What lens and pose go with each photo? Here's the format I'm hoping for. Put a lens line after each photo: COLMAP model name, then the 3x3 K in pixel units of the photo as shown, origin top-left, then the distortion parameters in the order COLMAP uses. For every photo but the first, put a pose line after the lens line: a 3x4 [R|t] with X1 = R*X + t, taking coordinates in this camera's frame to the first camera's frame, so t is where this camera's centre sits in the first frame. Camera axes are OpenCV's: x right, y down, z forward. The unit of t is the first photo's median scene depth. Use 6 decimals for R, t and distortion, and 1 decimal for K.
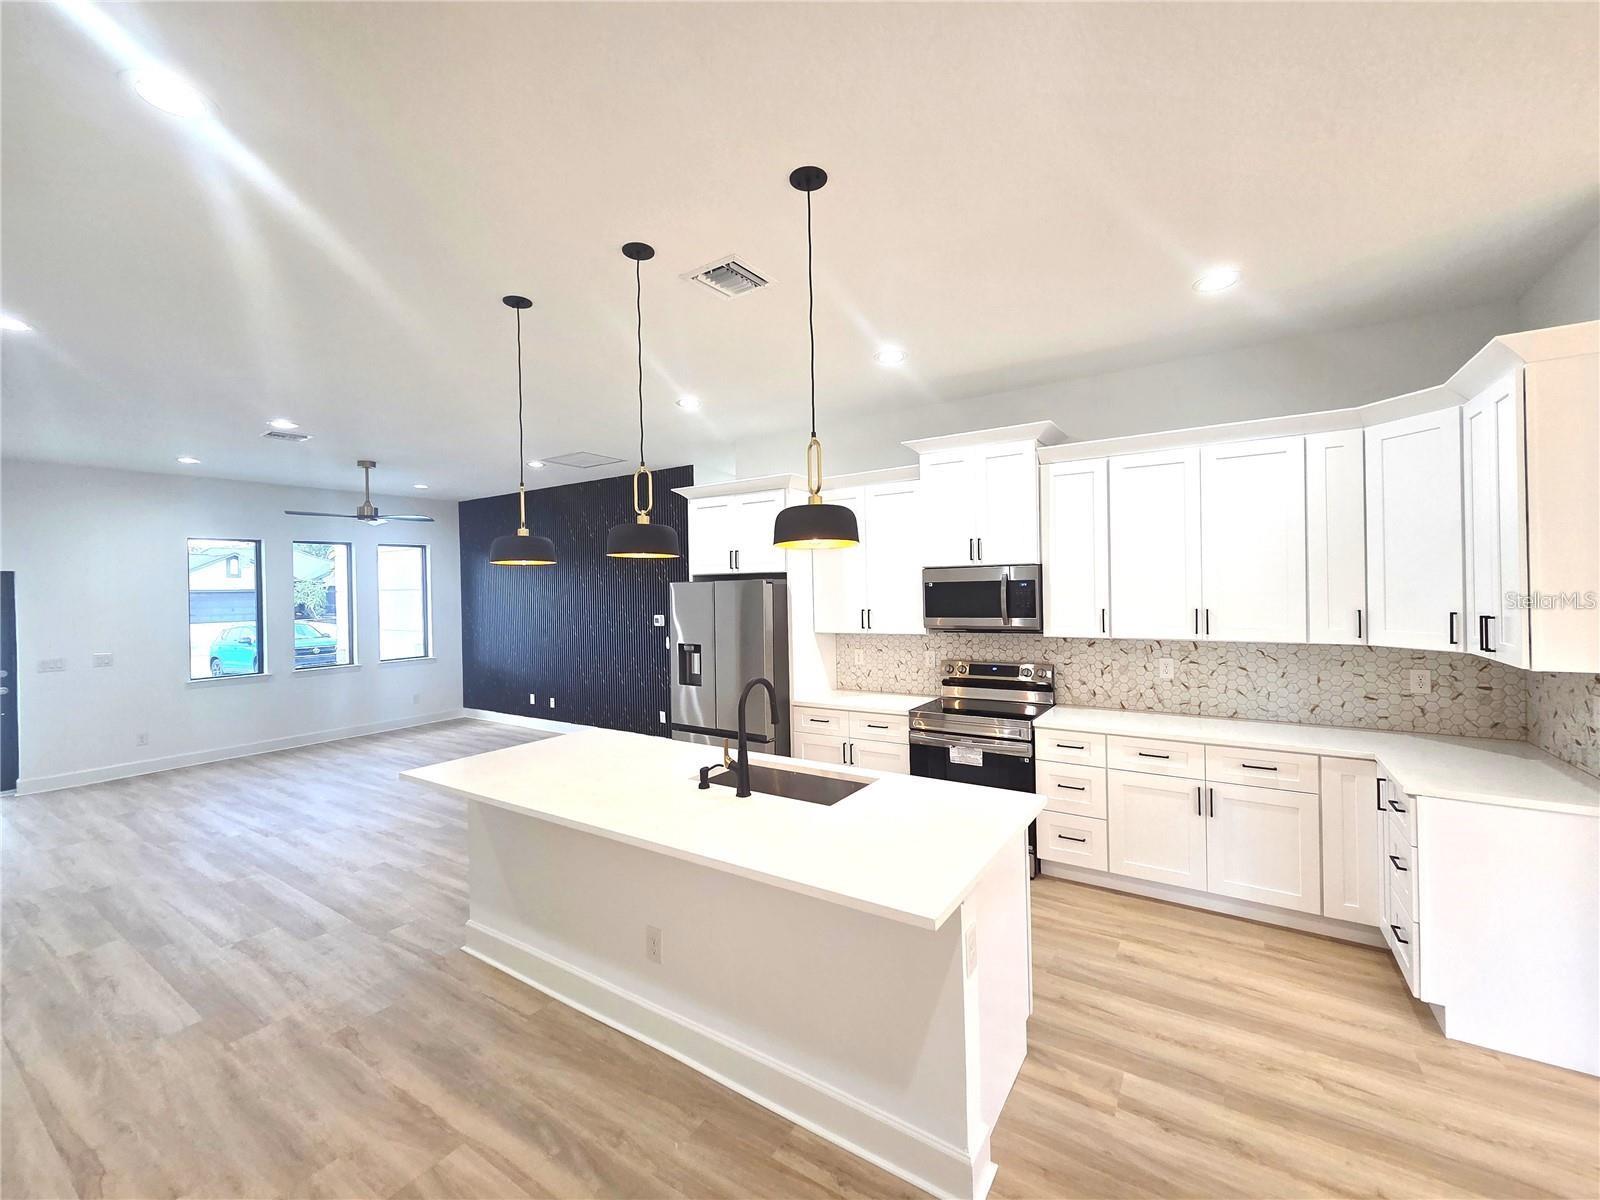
lens RADIAL K [[640.2, 0, 800.0], [0, 640.2, 600.0], [0, 0, 1]] dist [0.000811, 0.000119]
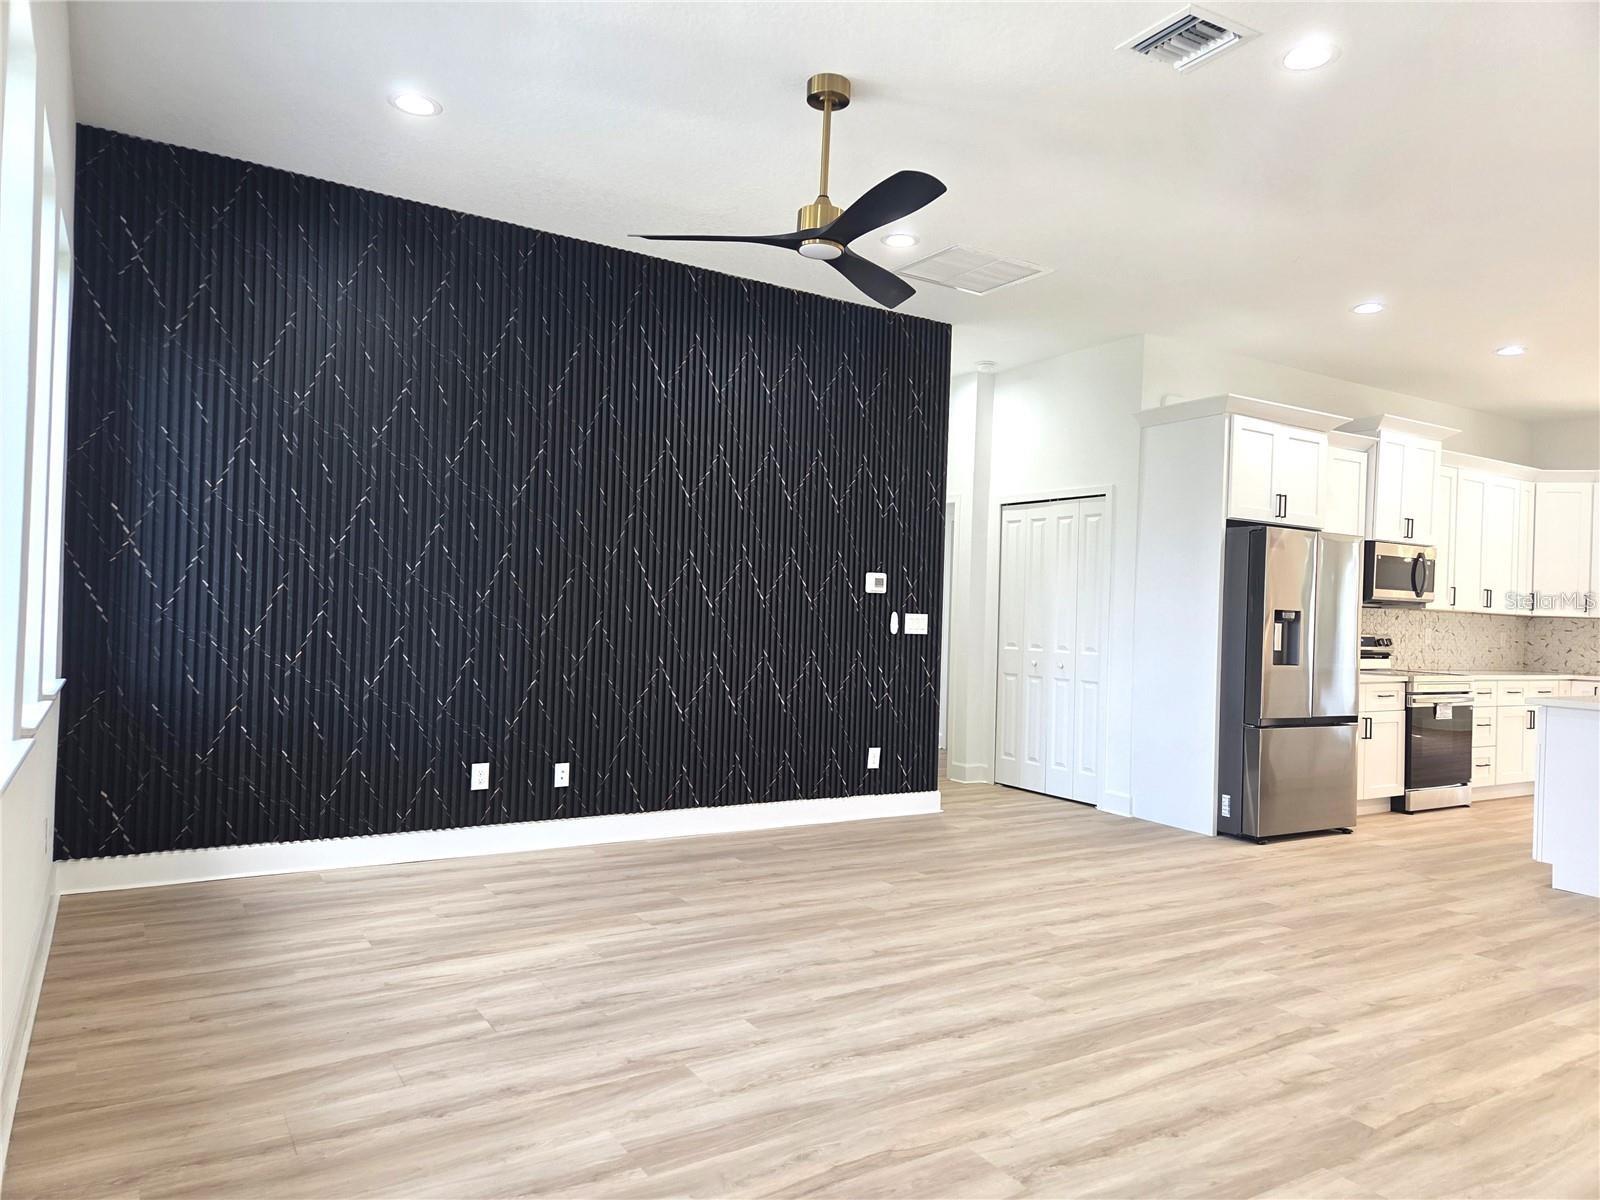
lens RADIAL K [[1087.3, 0, 800.0], [0, 1087.3, 600.0], [0, 0, 1]] dist [0.003186, 0.000715]
pose [[0.422641, 0.042434, 0.905303, -1.694005], [-0.031466, 0.998988, -0.032136, 0.125166], [-0.905751, -0.014904, 0.423549, 1.053769]]
